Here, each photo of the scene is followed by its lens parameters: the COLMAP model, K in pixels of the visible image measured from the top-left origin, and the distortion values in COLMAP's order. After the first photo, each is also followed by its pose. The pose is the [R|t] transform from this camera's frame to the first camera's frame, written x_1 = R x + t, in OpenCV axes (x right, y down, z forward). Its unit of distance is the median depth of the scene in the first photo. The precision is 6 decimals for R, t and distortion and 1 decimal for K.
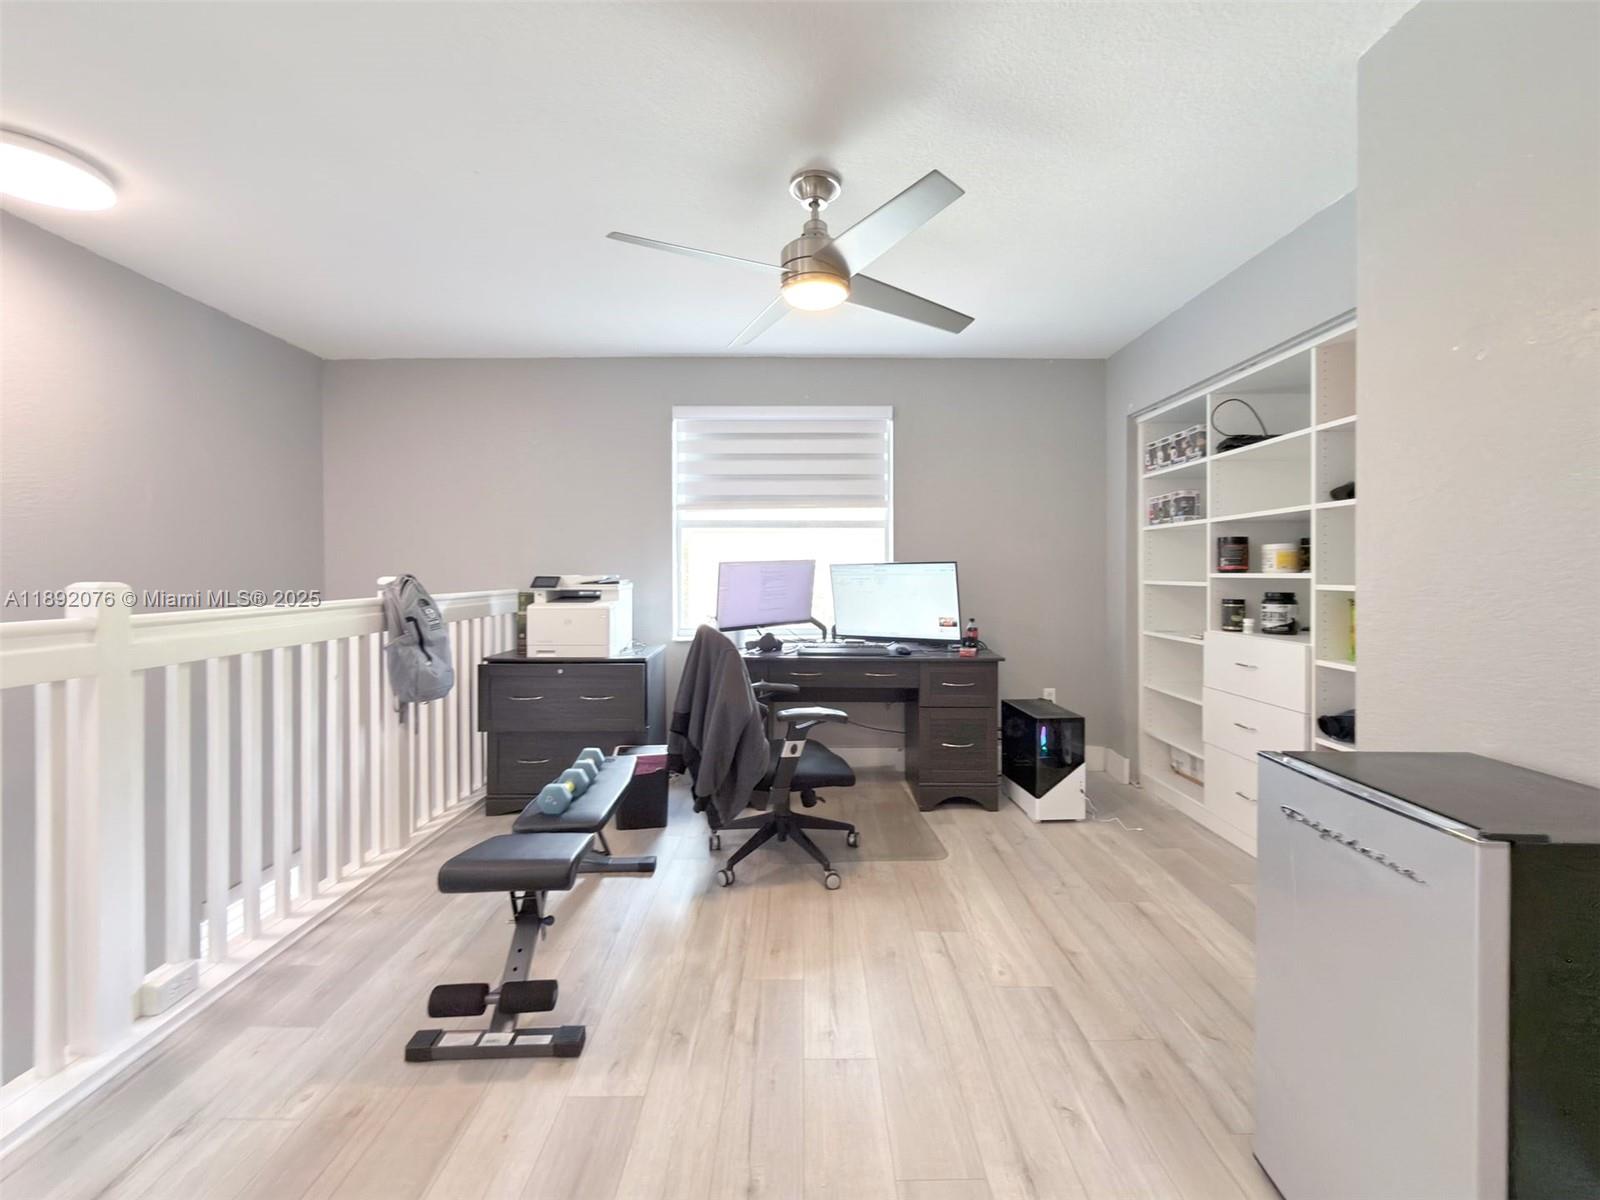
lens RADIAL K [[665.2, 0, 801.3], [0, 665.2, 584.2], [0, 0, 1]] dist [-0.004012, 0.002101]
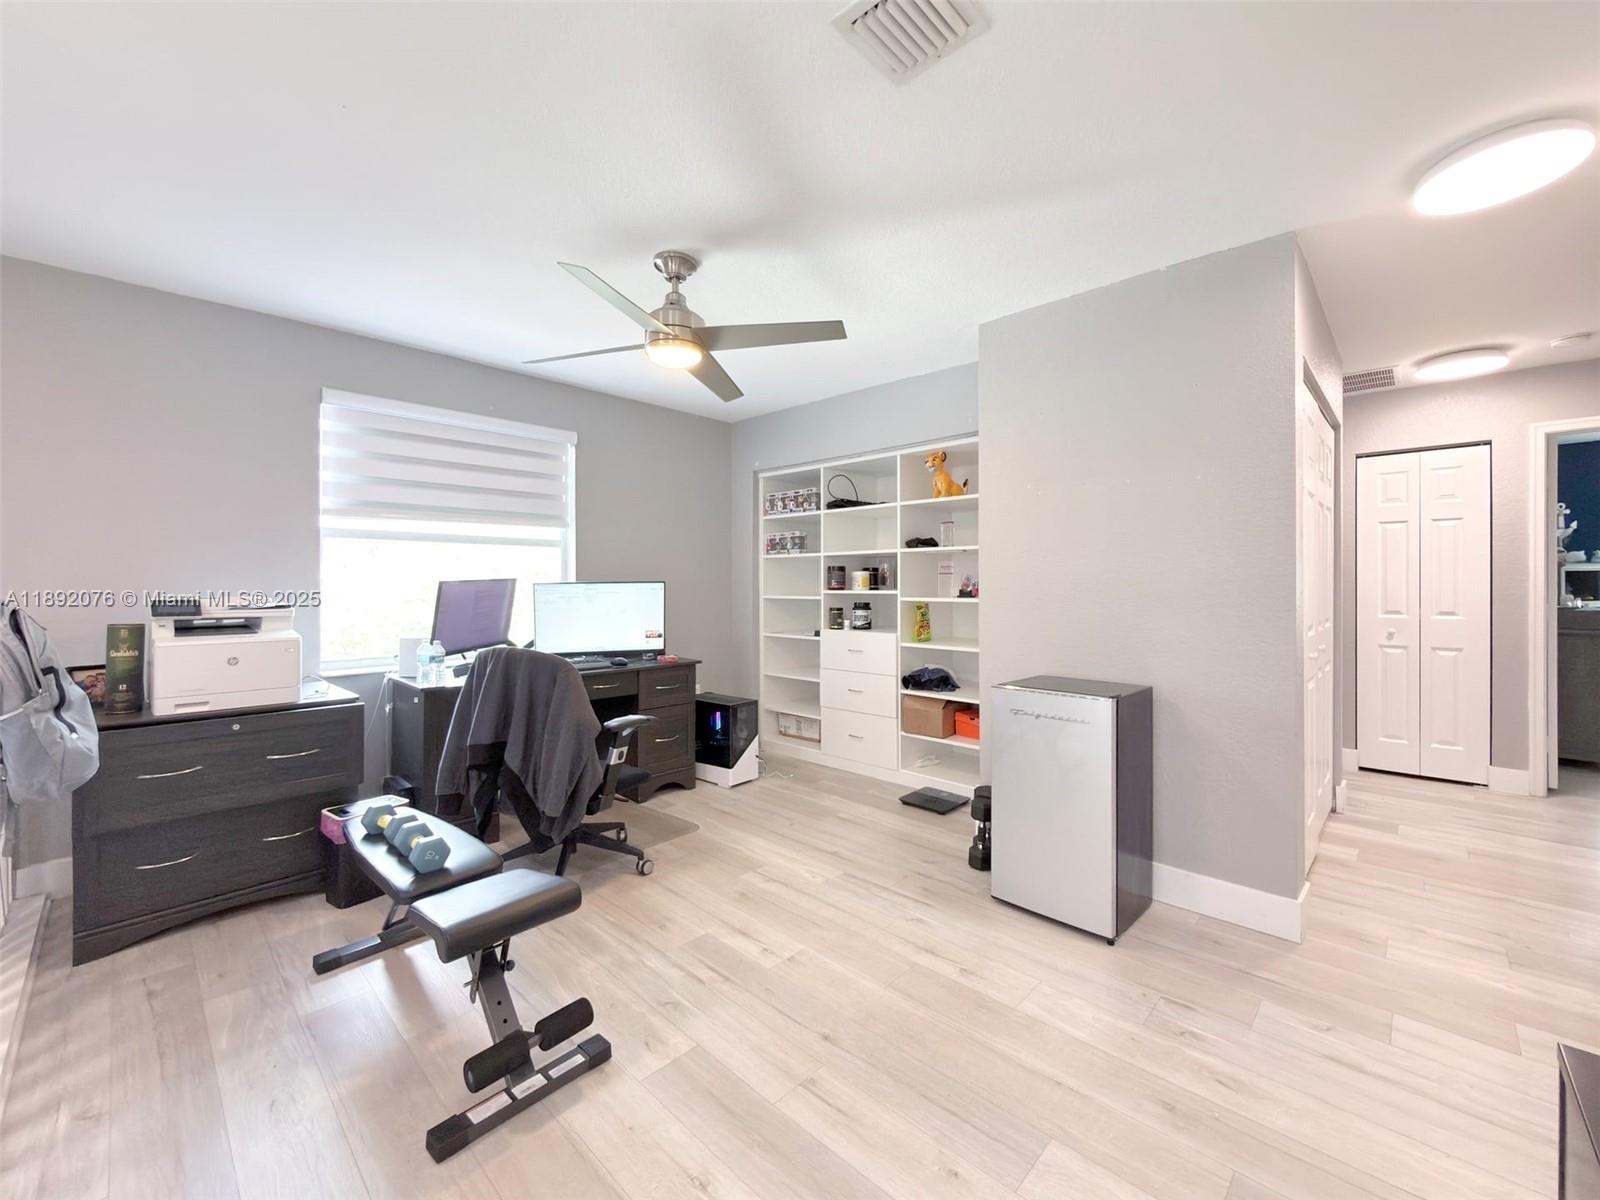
lens RADIAL K [[665.2, 0, 797.1], [0, 665.2, 592.1], [0, 0, 1]] dist [-0.004012, 0.002101]
pose [[0.692920, -0.008136, 0.720969, -0.474969], [0.013704, 0.999904, -0.001887, -0.010704], [-0.720885, 0.011188, 0.692965, 0.027241]]
